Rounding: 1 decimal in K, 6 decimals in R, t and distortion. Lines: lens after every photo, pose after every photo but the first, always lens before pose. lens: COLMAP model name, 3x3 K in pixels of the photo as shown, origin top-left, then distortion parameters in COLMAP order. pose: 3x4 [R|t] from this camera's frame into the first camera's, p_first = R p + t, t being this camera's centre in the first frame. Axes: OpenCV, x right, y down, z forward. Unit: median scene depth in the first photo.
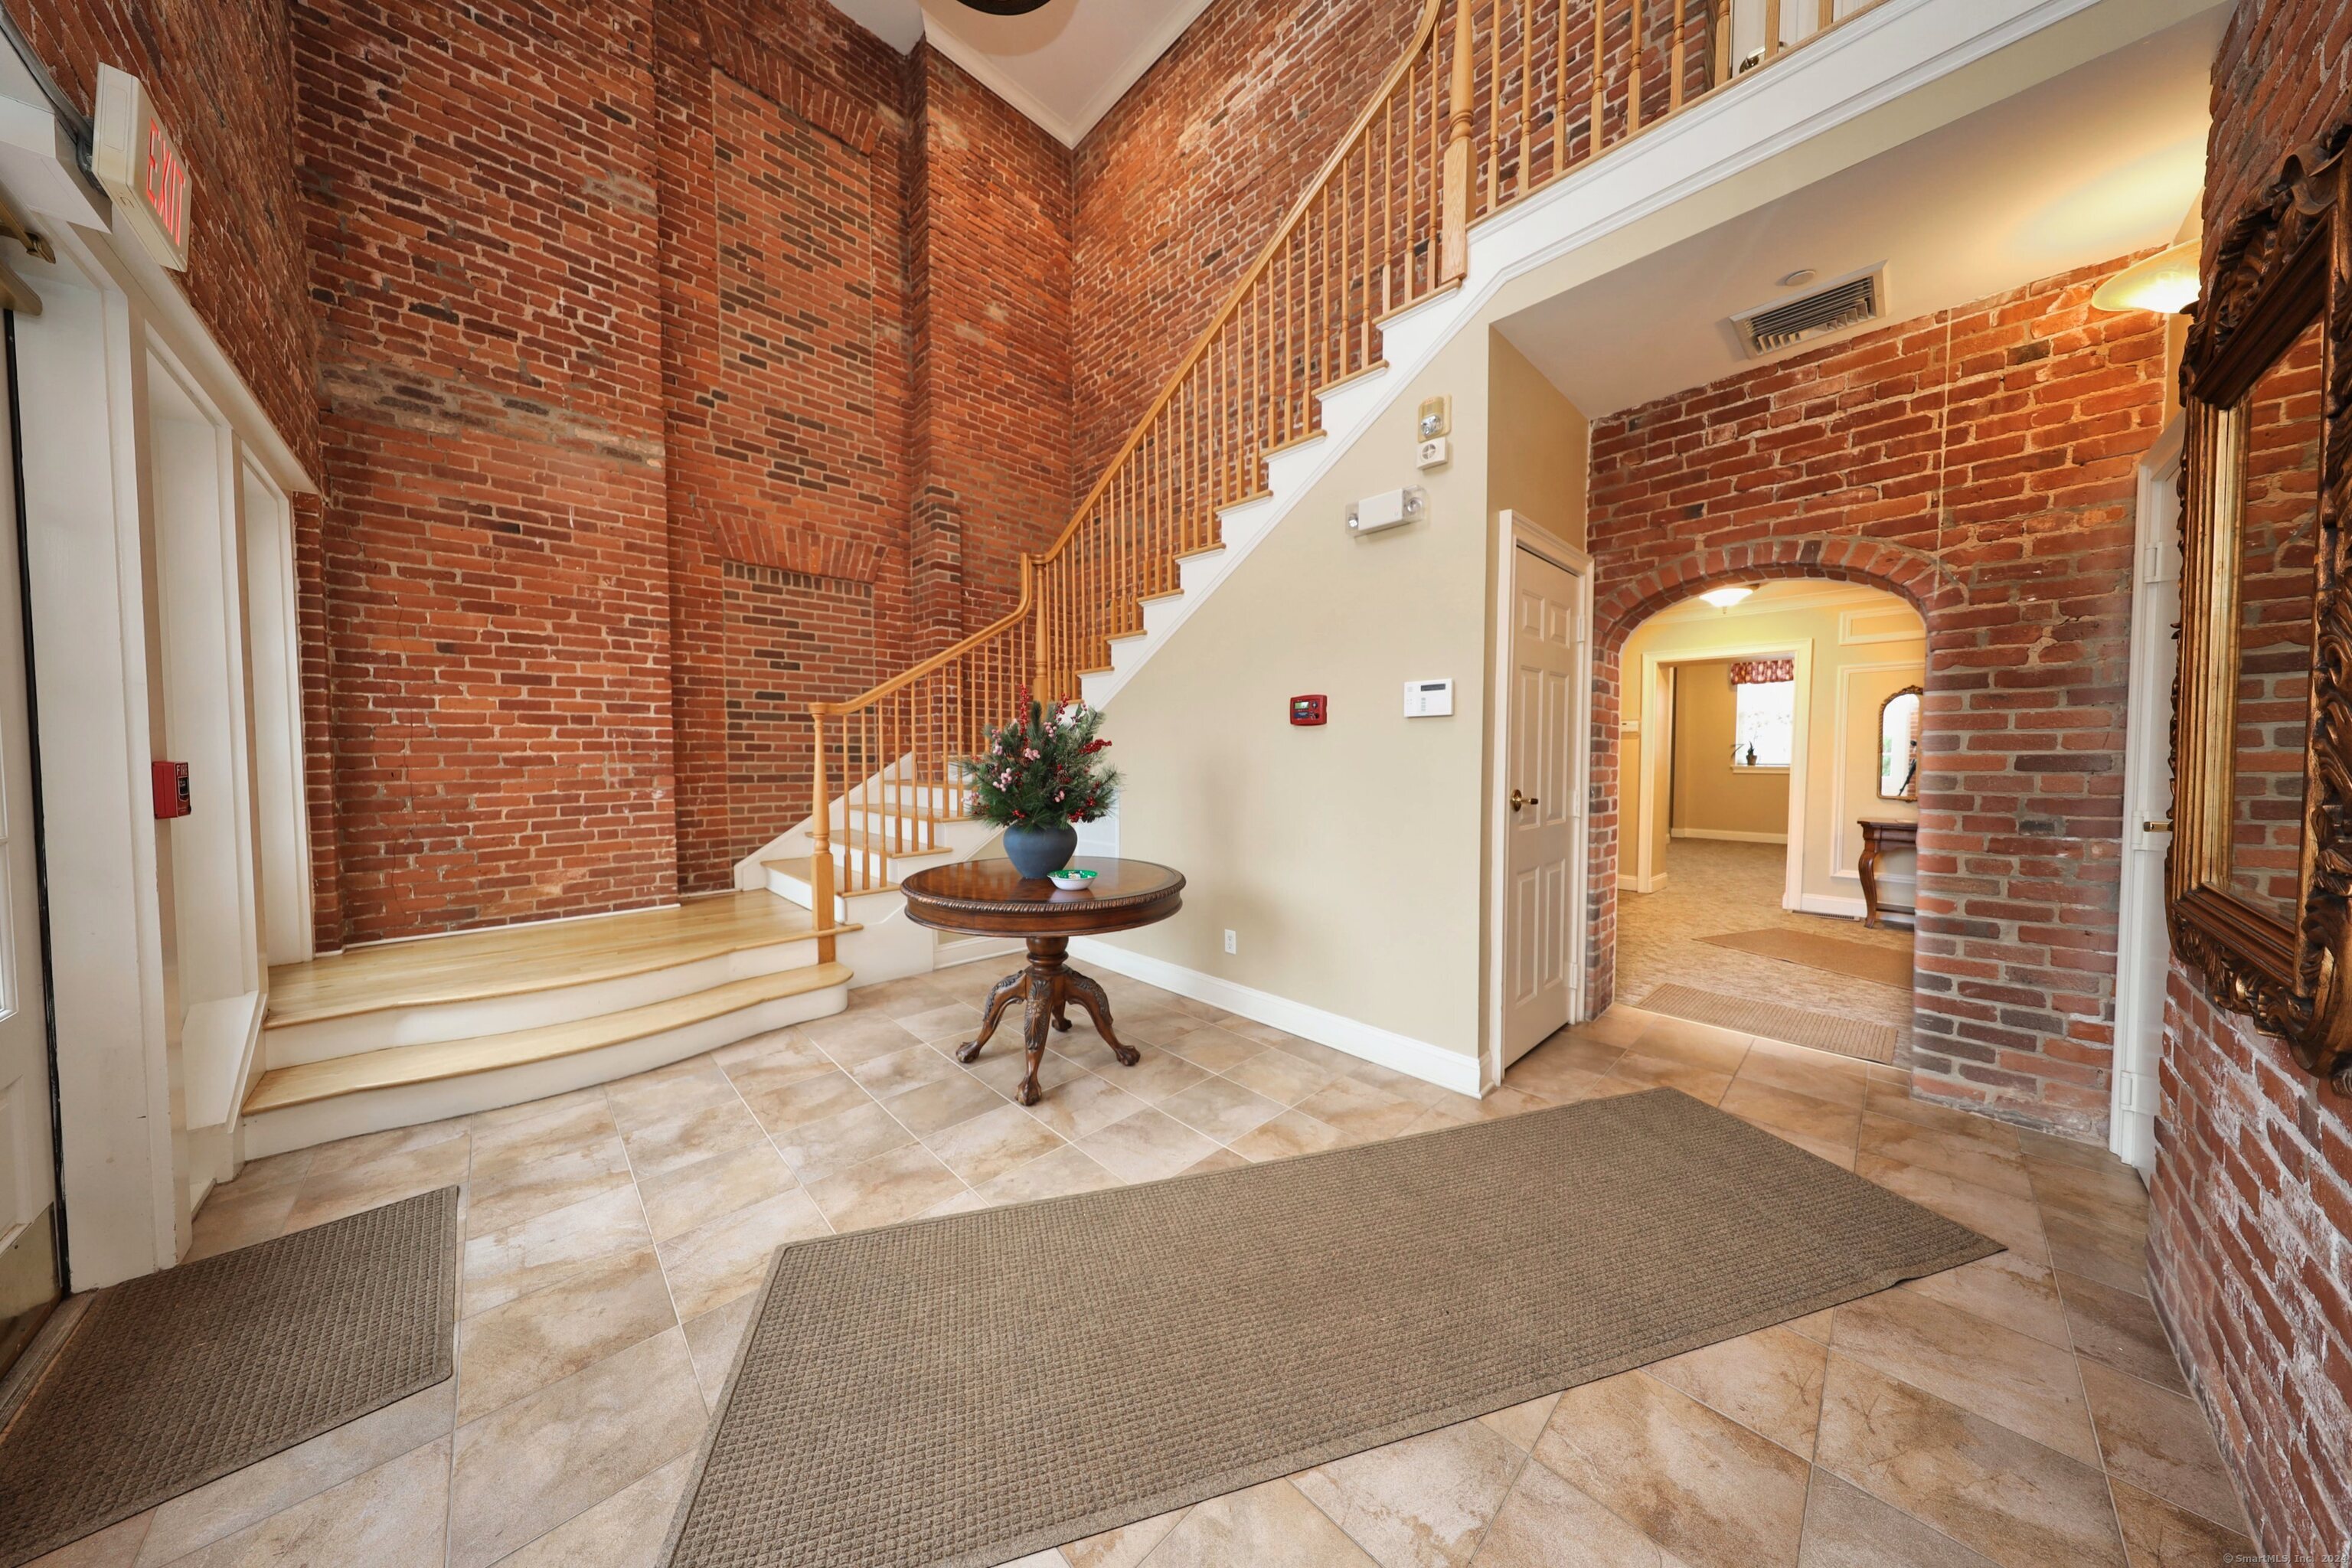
lens RADIAL K [[689.5, 0, 1157.8], [0, 689.5, 784.1], [0, 0, 1]] dist [0.010216, -0.001976]
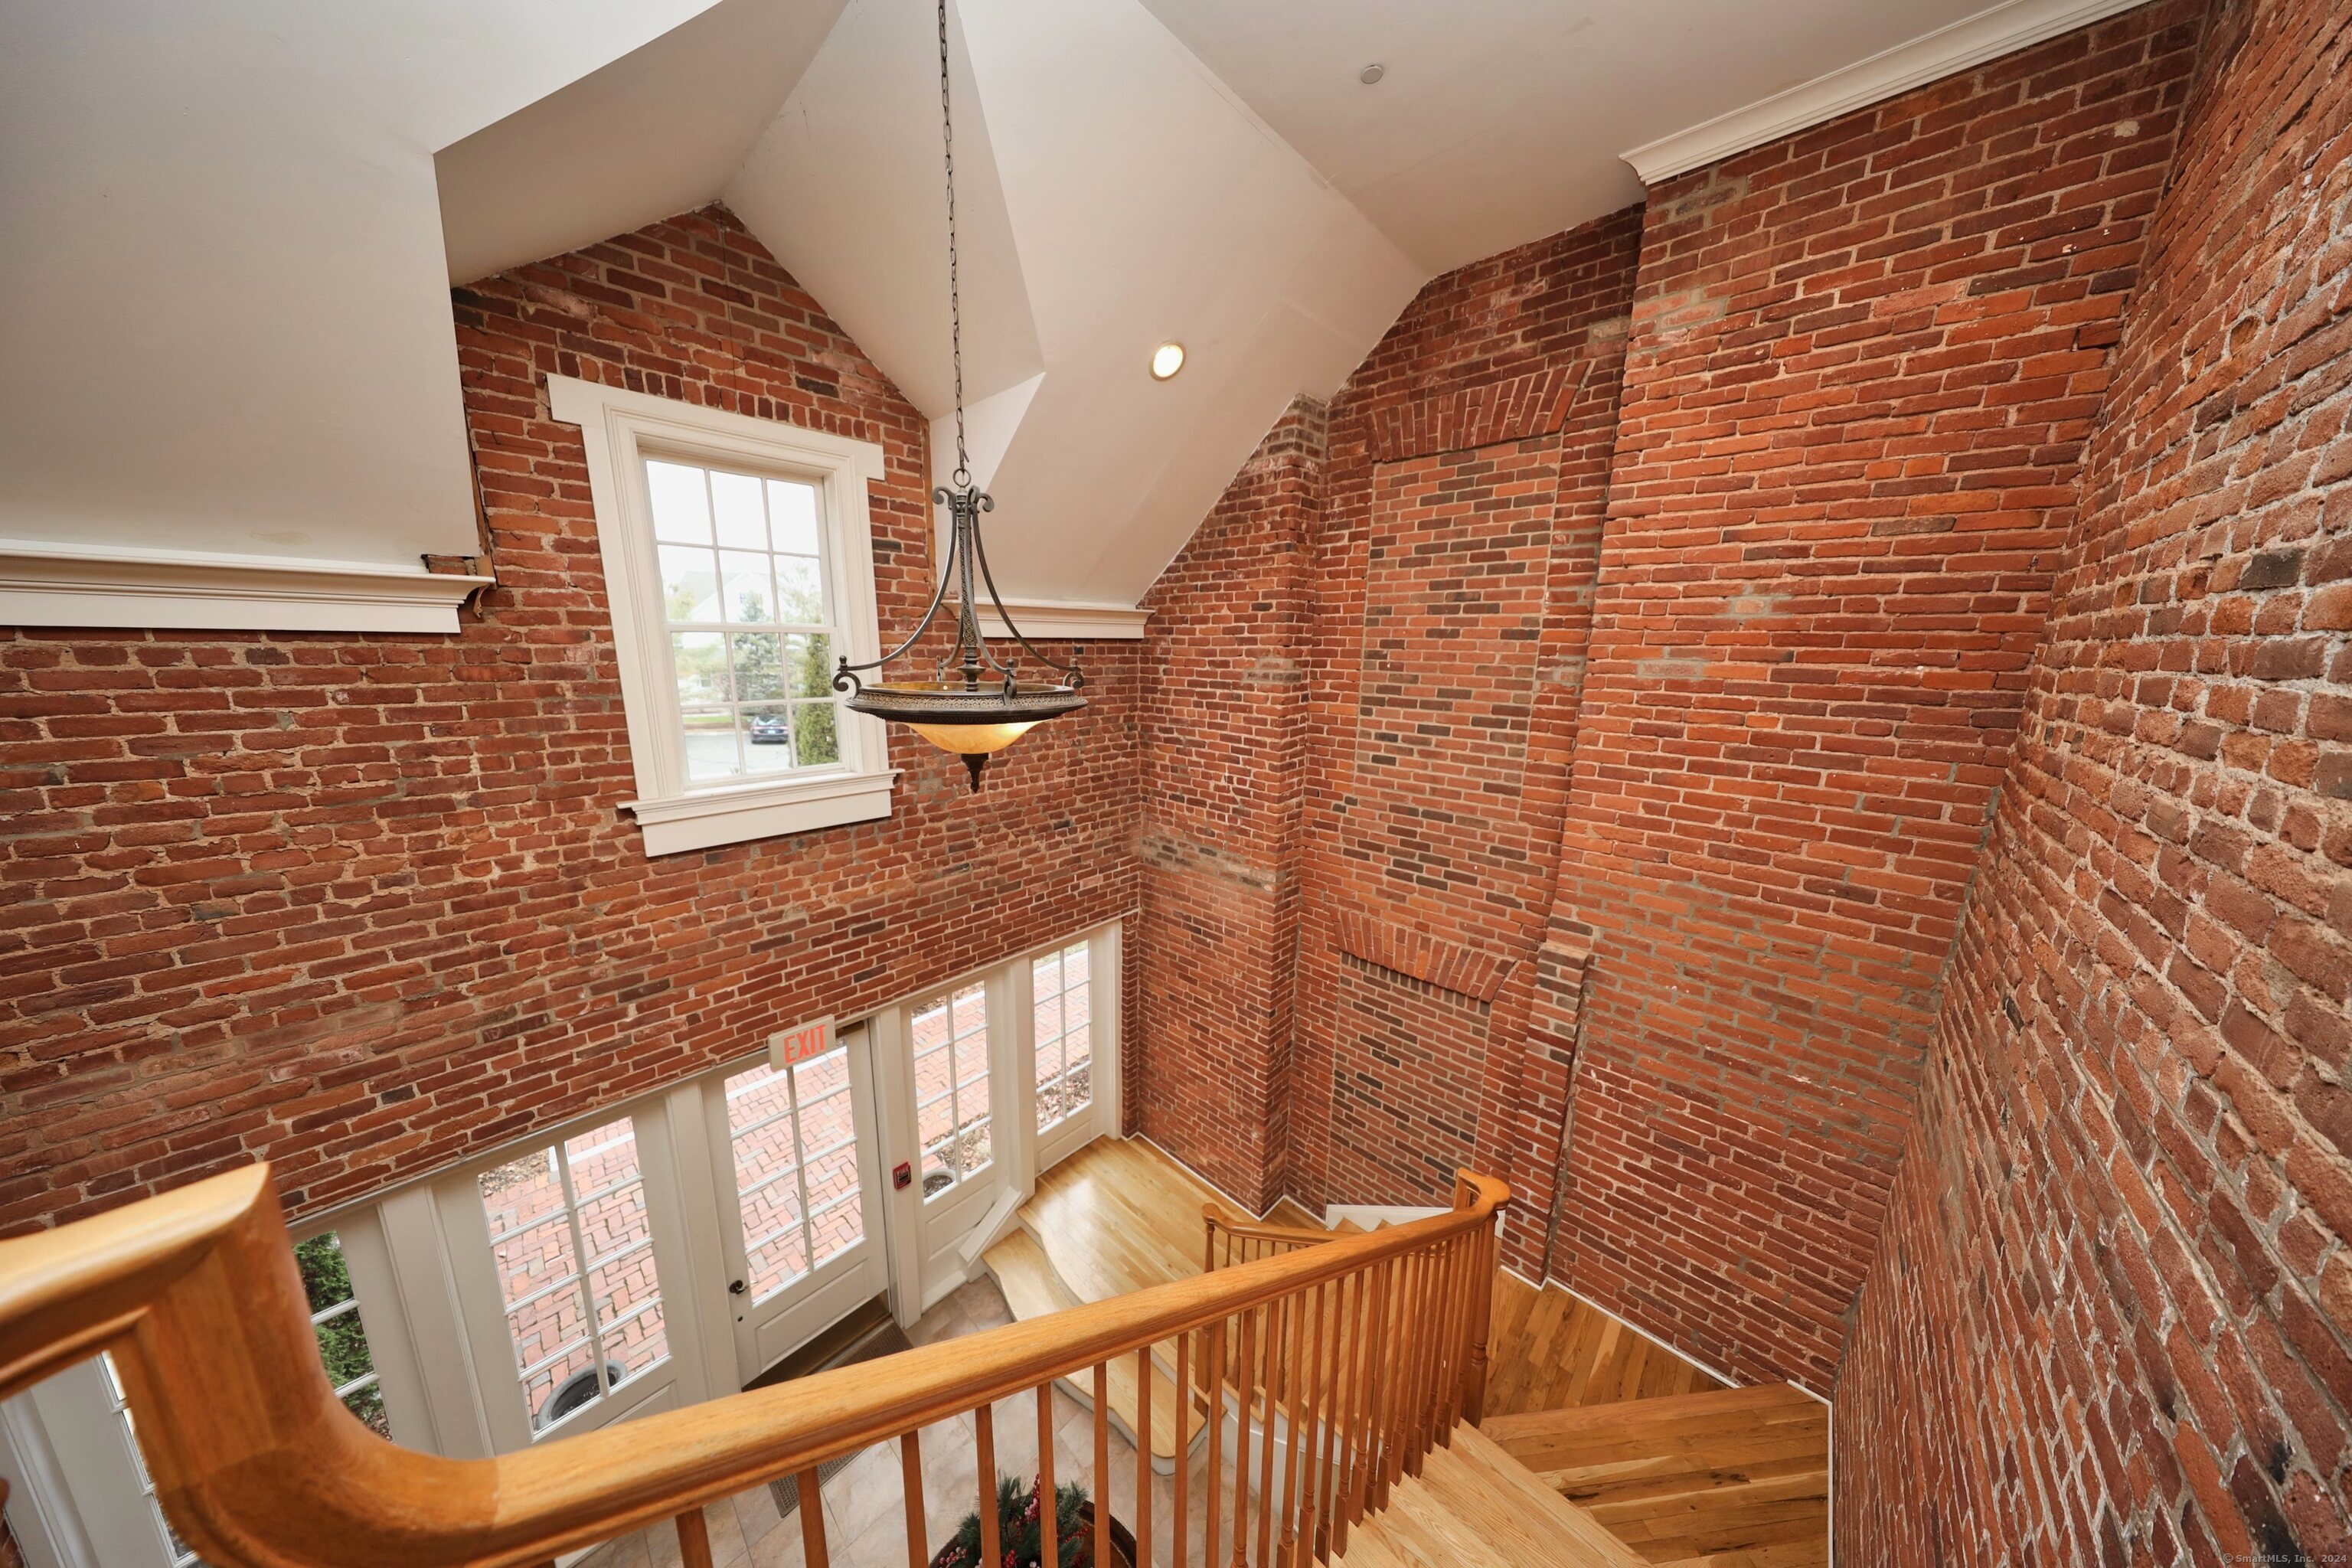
lens RADIAL K [[689.5, 0, 1157.8], [0, 689.5, 784.1], [0, 0, 1]] dist [0.010216, -0.001976]
pose [[0.031695, 0.205923, -0.978055, 0.312942], [-0.058390, 0.977257, 0.203863, -0.745940], [0.997791, 0.050648, 0.042998, 0.659871]]
